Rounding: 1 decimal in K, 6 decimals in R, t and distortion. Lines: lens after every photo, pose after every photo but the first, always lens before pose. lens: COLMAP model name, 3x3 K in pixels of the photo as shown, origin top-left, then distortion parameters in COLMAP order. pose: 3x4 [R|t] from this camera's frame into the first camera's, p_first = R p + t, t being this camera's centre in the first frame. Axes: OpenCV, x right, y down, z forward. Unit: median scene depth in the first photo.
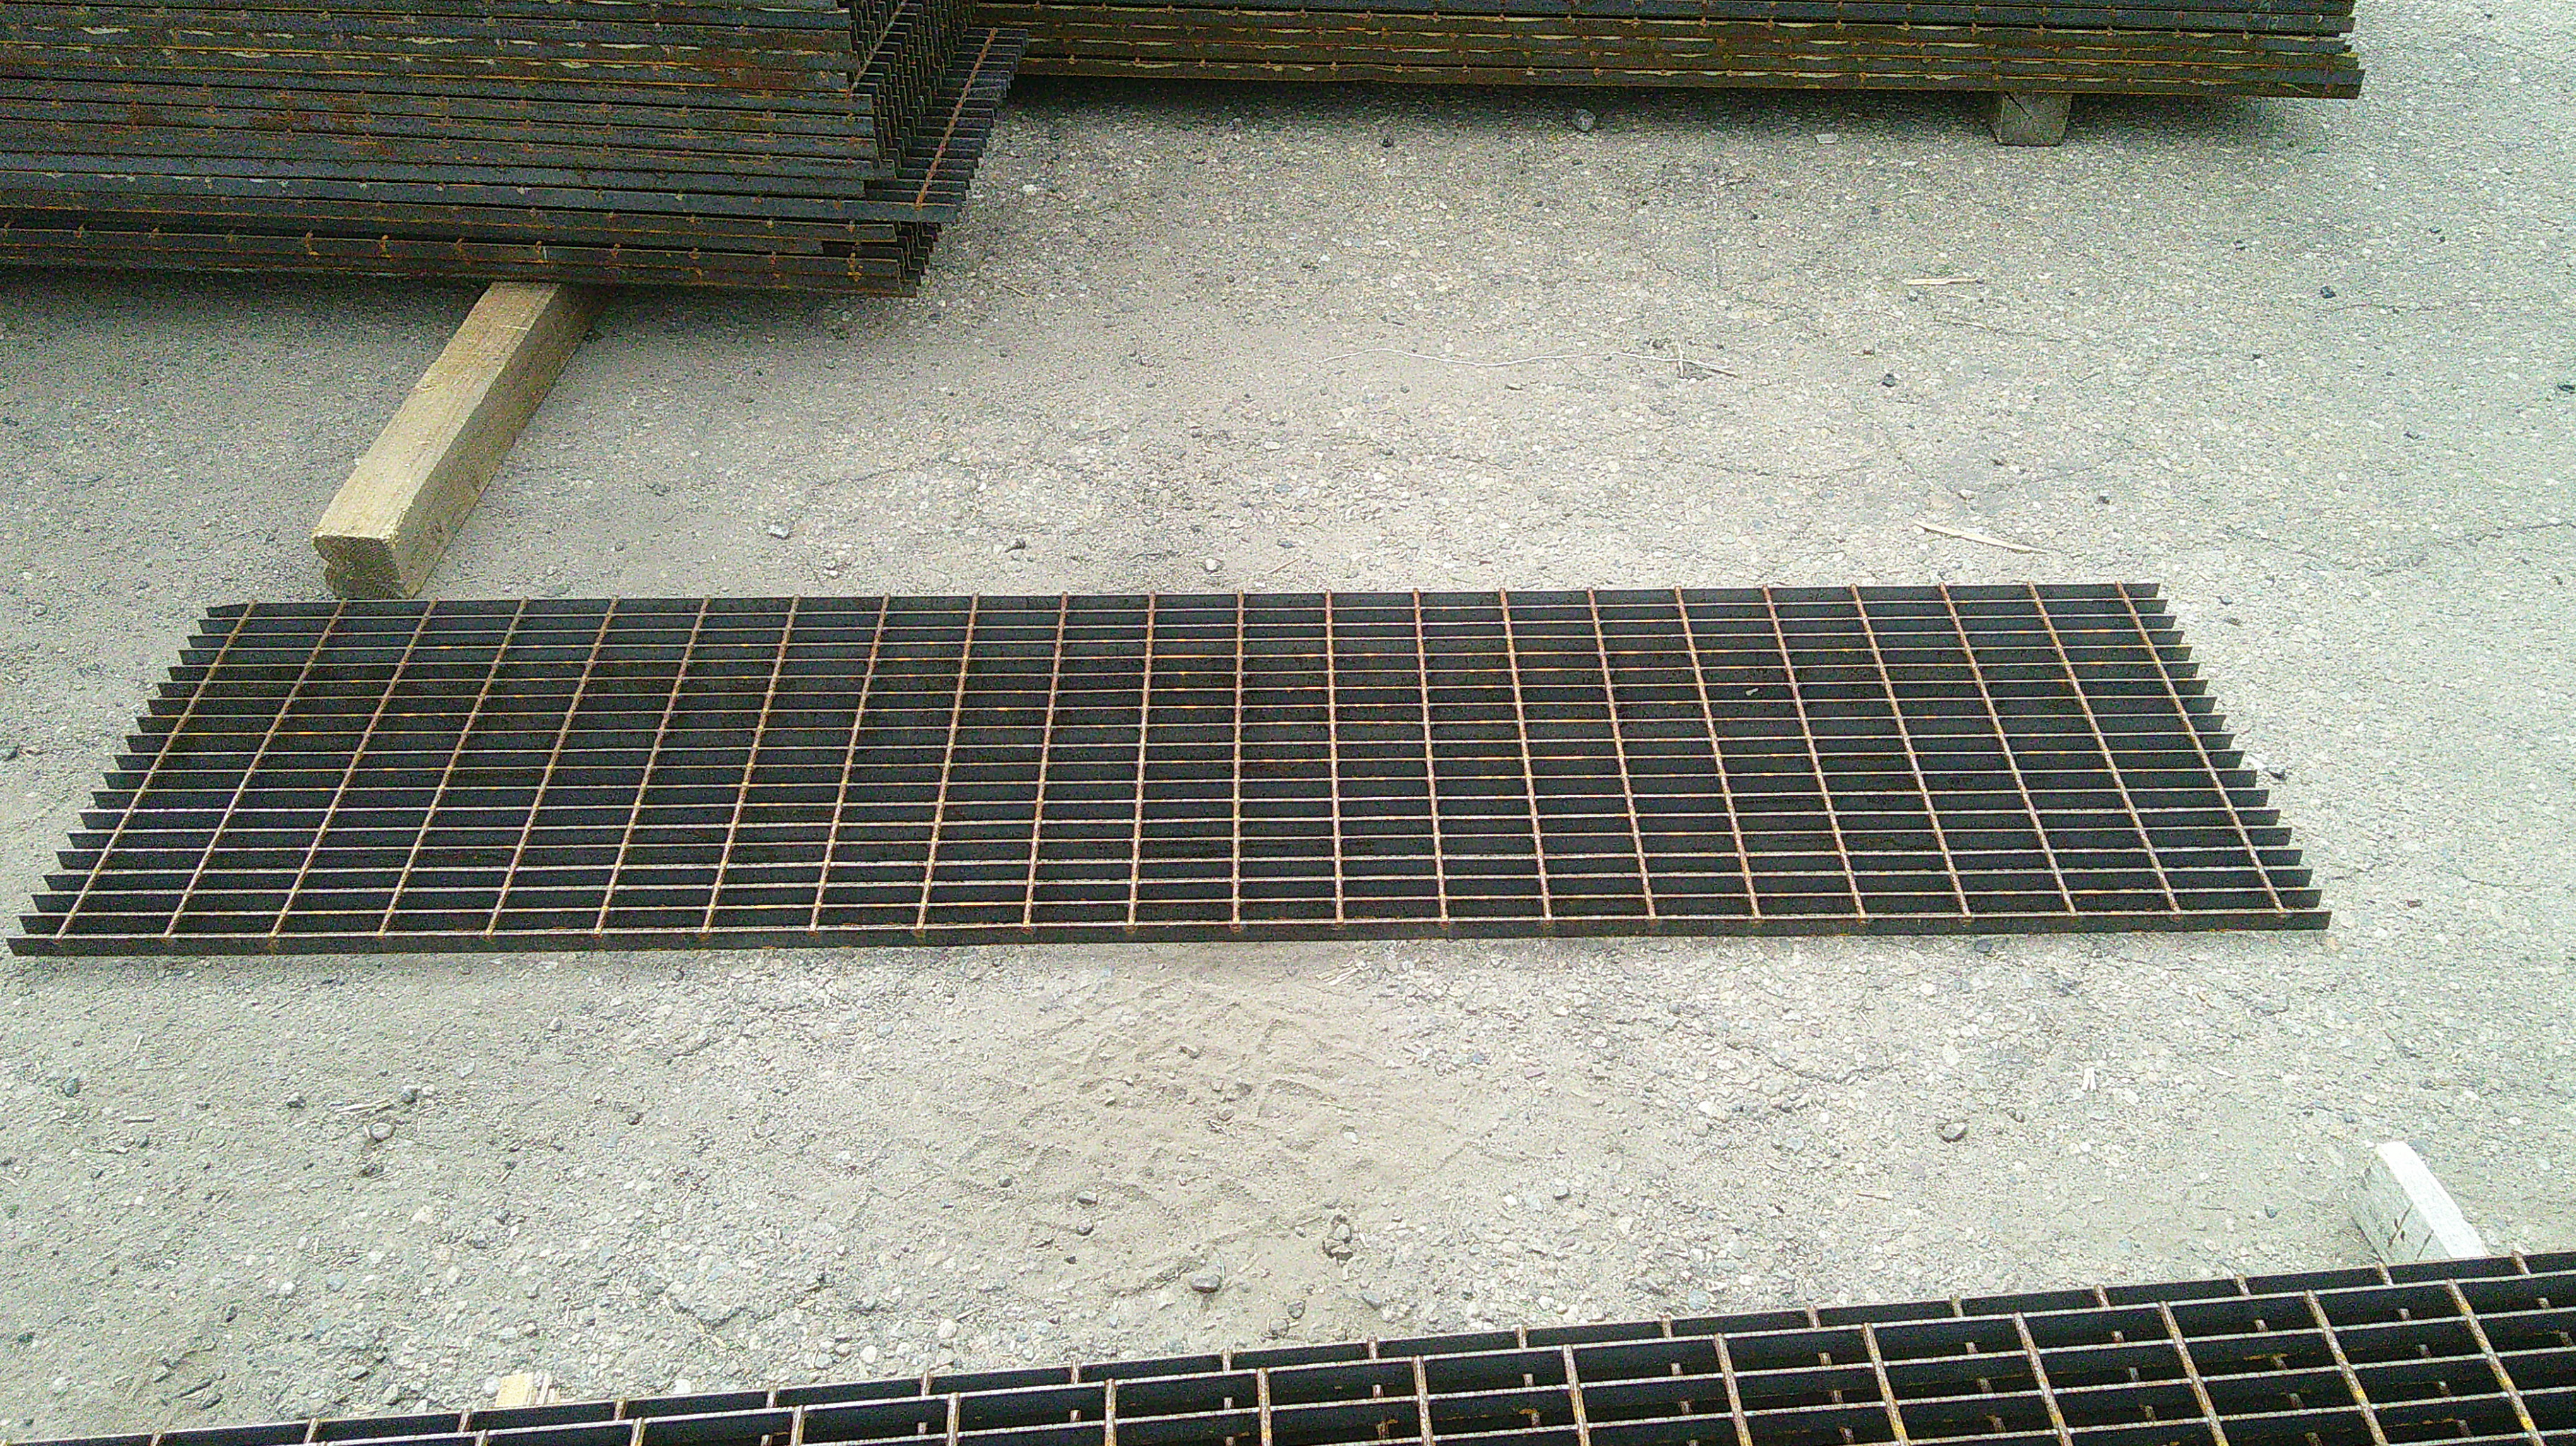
lens RADIAL K [[2288.3, 0, 1314.3], [0, 2288.3, 736.8], [0, 0, 1]] dist [0.154256, -0.374643]
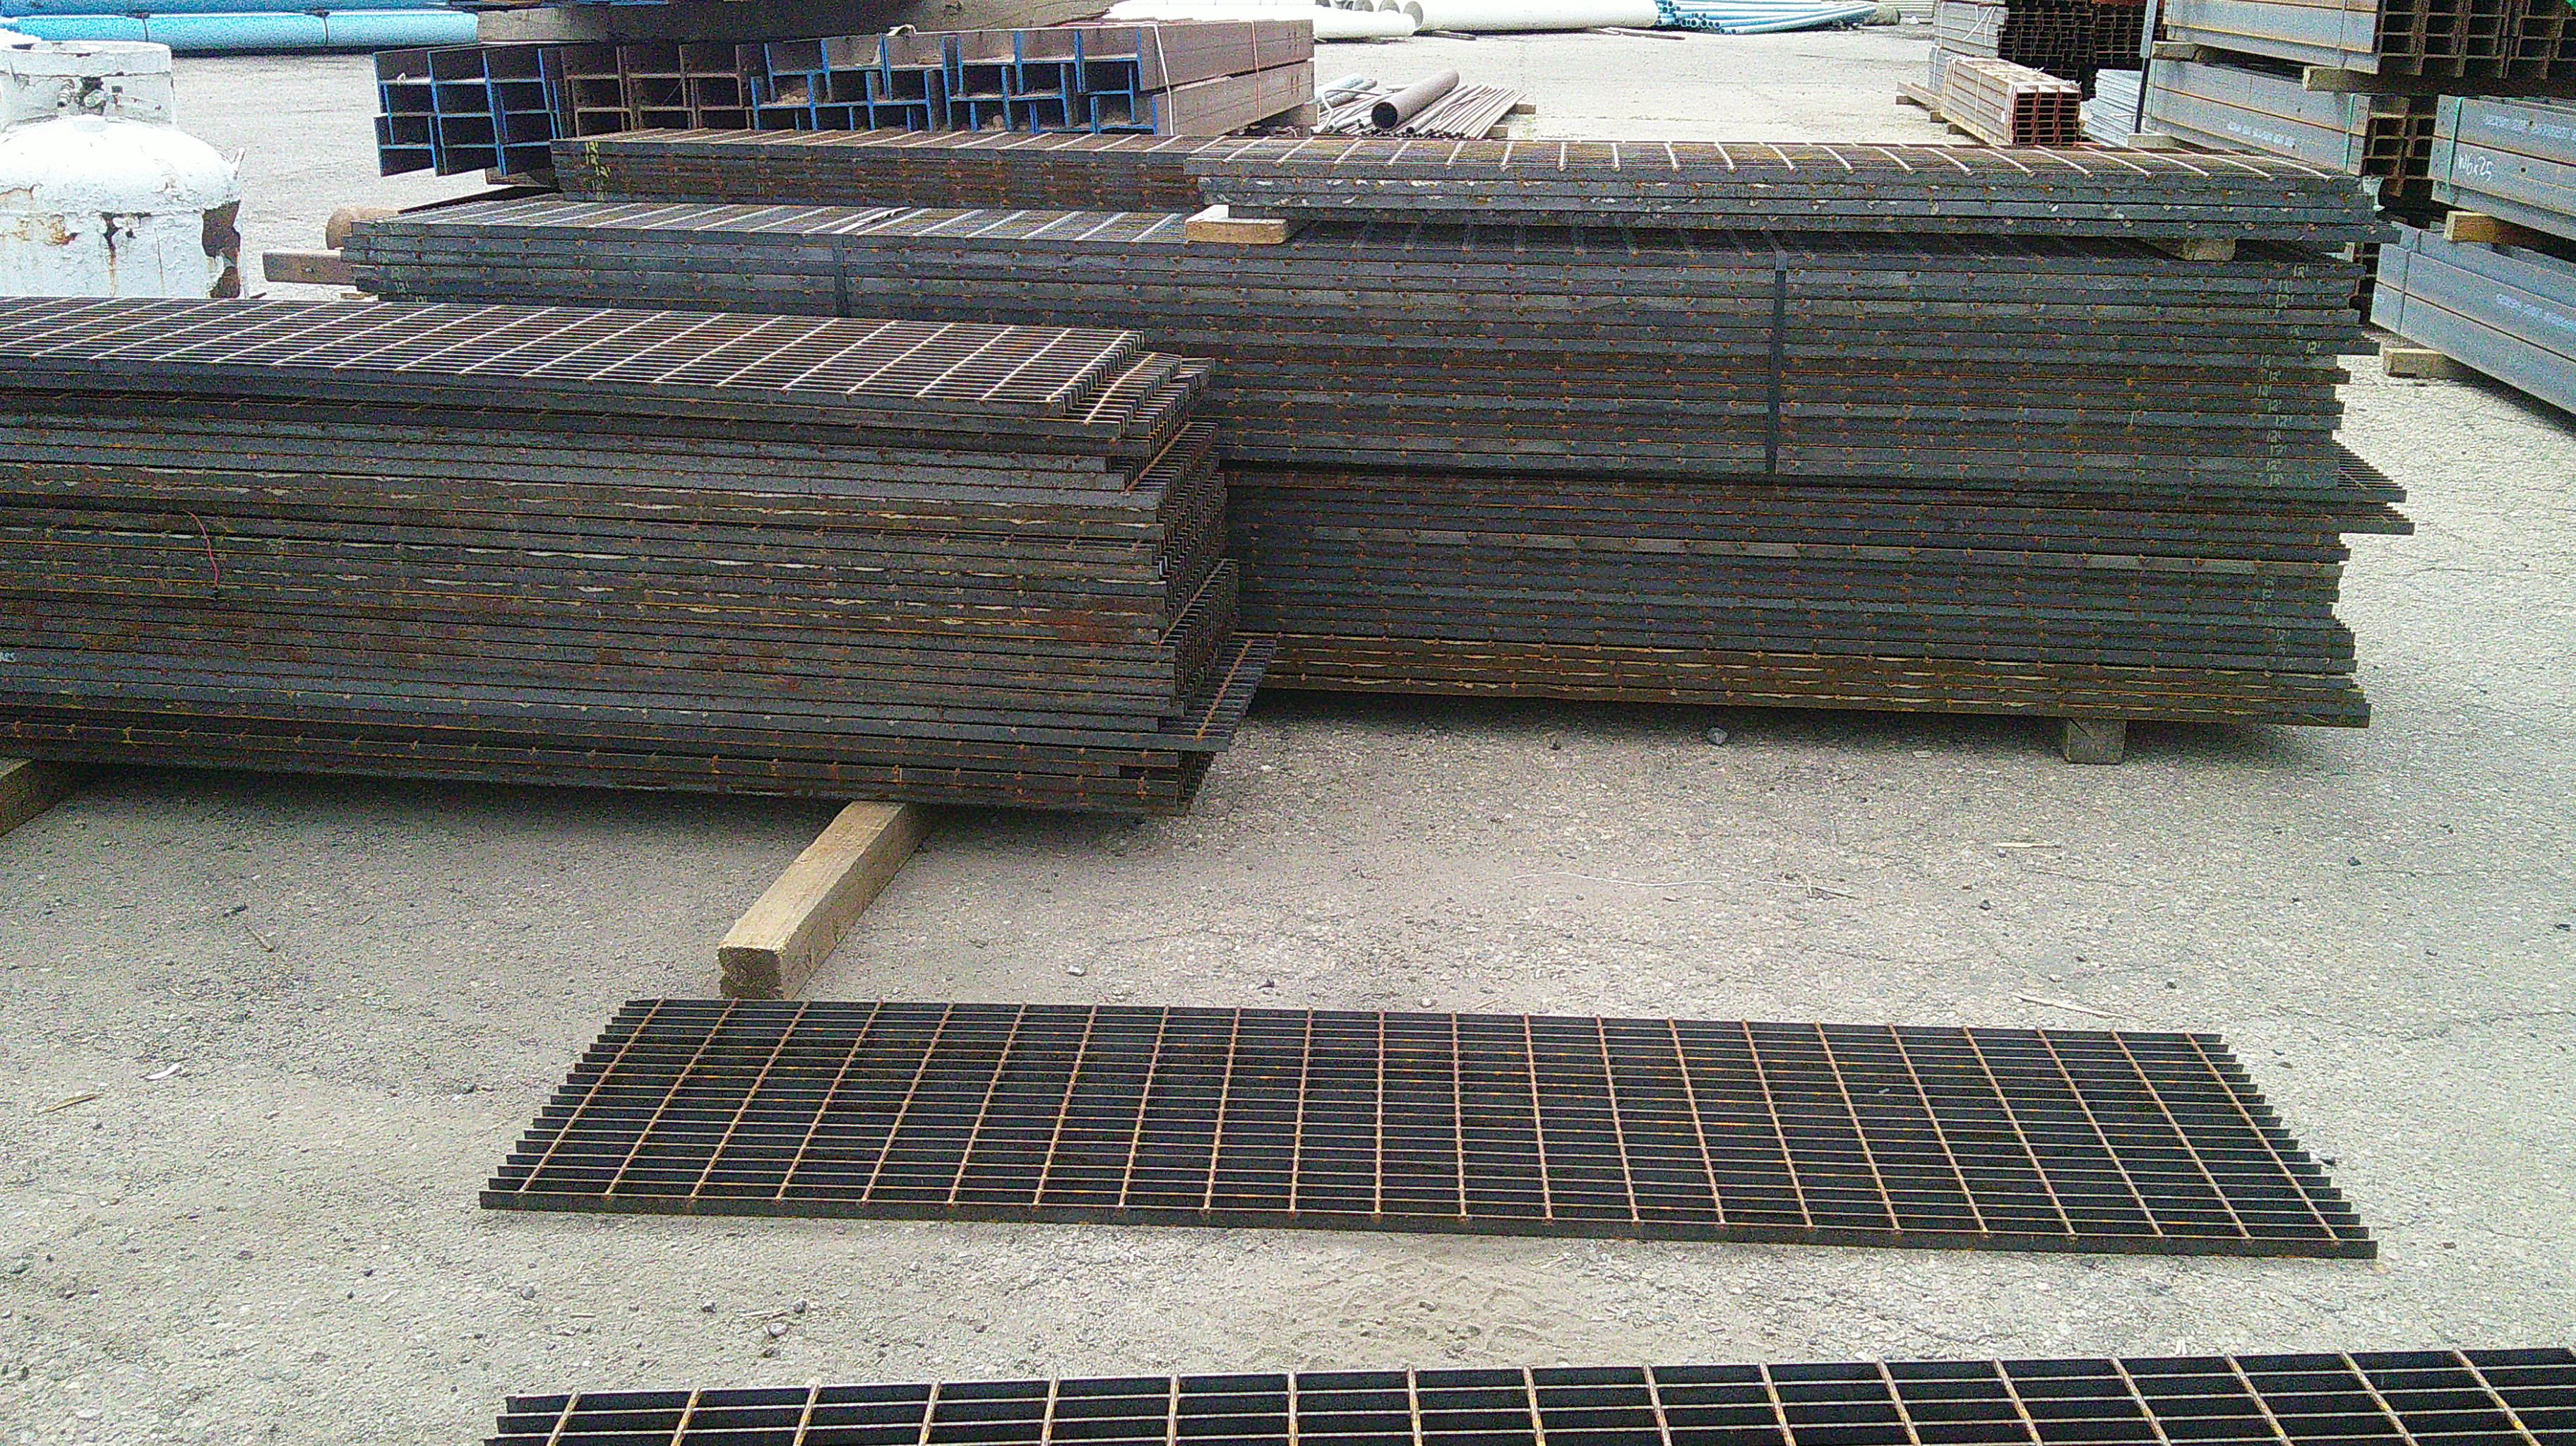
lens RADIAL K [[2288.3, 0, 1314.3], [0, 2288.3, 736.8], [0, 0, 1]] dist [0.154256, -0.374643]
pose [[0.998403, 0.026231, -0.050039, -0.045739], [-0.041968, 0.937287, -0.346023, 0.209918], [0.037824, 0.347570, 0.936891, -0.186200]]
